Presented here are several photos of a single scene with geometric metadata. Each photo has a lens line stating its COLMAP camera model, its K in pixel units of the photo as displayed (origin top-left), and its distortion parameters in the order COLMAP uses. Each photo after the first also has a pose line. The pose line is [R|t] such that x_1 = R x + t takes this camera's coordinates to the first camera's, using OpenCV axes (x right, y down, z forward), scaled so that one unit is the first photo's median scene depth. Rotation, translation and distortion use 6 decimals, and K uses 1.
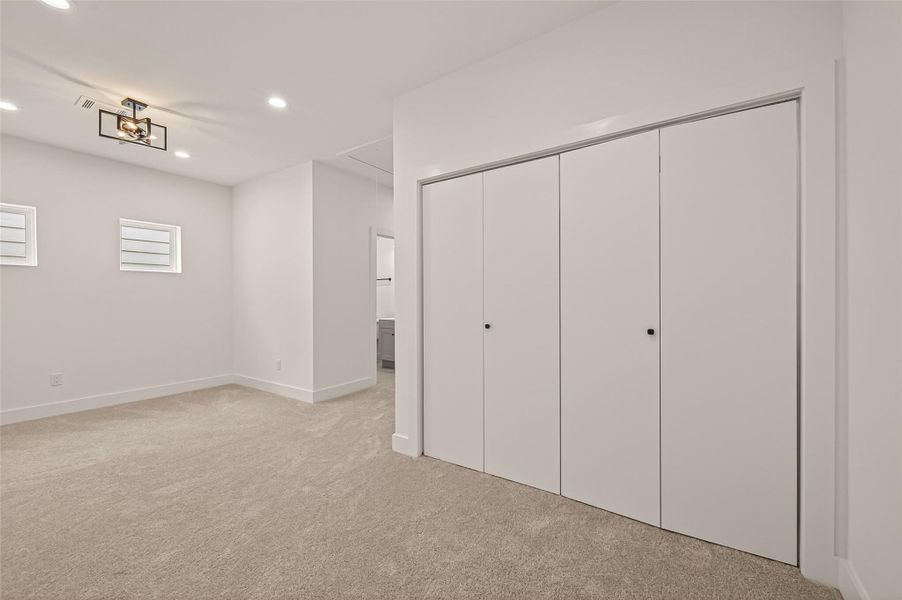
lens RADIAL K [[363.9, 0, 447.0], [0, 363.9, 302.0], [0, 0, 1]] dist [0.000058, -0.000833]
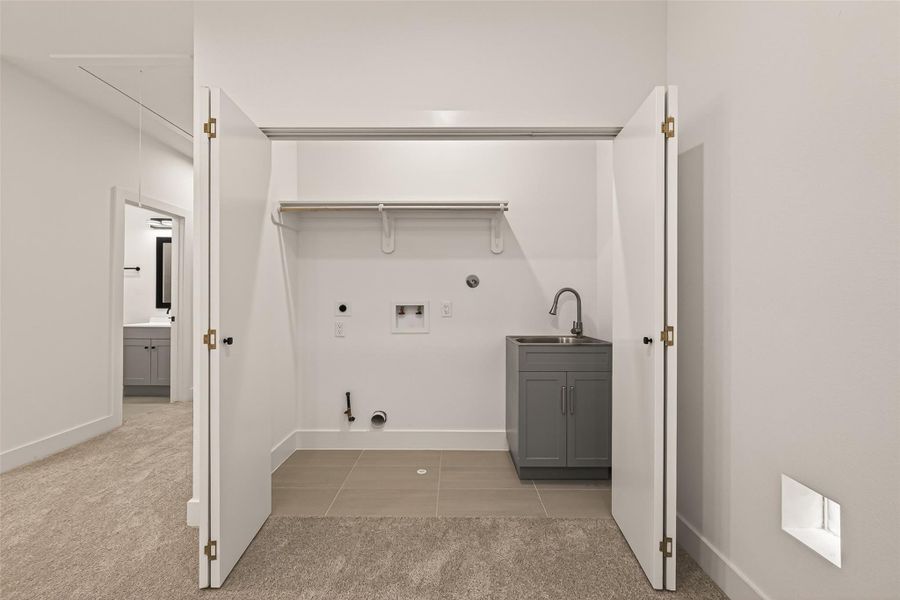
lens RADIAL K [[363.1, 0, 452.3], [0, 363.1, 298.3], [0, 0, 1]] dist [0.000058, -0.000833]
pose [[0.821974, 0.012569, 0.569387, -0.099500], [-0.006558, 0.999899, -0.012605, -0.000486], [-0.569488, 0.006627, 0.821973, 0.134494]]
